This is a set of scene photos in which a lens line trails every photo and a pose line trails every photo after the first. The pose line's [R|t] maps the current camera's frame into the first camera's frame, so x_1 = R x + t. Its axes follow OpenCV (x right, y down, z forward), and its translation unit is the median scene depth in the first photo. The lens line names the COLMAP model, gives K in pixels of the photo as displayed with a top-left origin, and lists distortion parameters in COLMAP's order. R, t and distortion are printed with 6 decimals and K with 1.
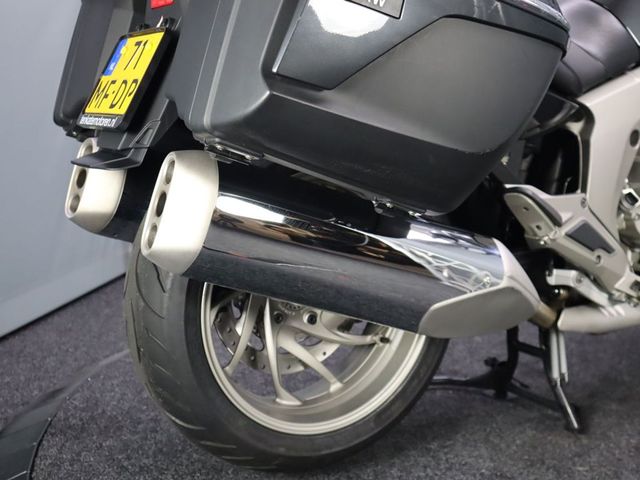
lens RADIAL K [[843.7, 0, 314.1], [0, 843.7, 243.0], [0, 0, 1]] dist [0.028721, 0.000000]
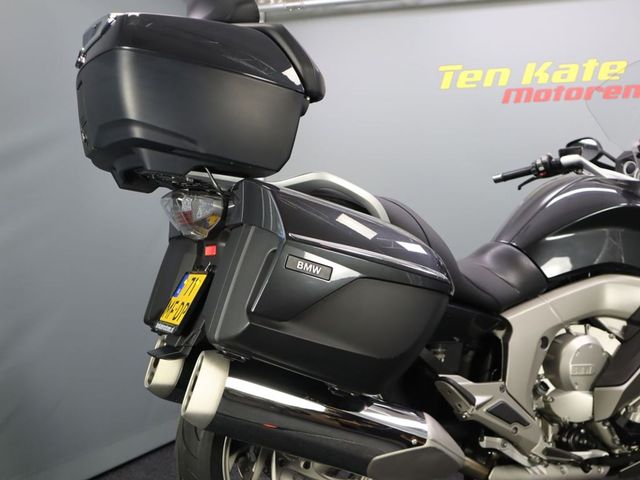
lens RADIAL K [[752.1, 0, 325.2], [0, 752.1, 242.0], [0, 0, 1]] dist [0.007972, 0.000000]
pose [[0.994379, 0.014214, -0.104919, 0.162057], [-0.035812, 0.977694, -0.206958, -0.016913], [0.099637, 0.209552, 0.972708, -0.321723]]
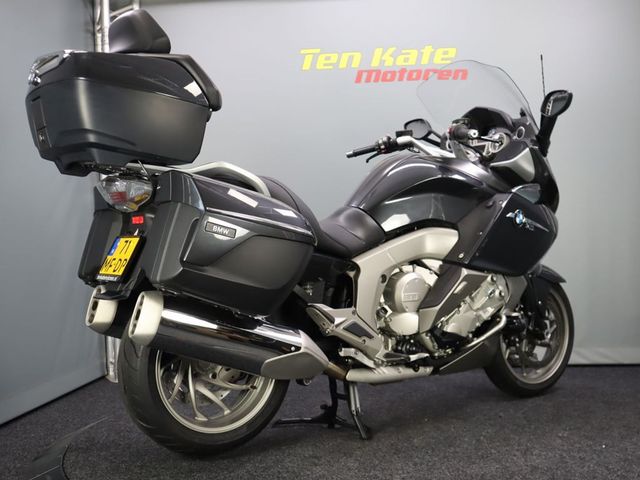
lens RADIAL K [[823.0, 0, 324.1], [0, 823.0, 244.1], [0, 0, 1]] dist [0.018885, 0.000000]
pose [[0.997484, -0.017880, 0.068597, 0.129392], [0.028326, 0.987589, -0.154485, 0.093760], [-0.064984, 0.156040, 0.985611, -0.950449]]
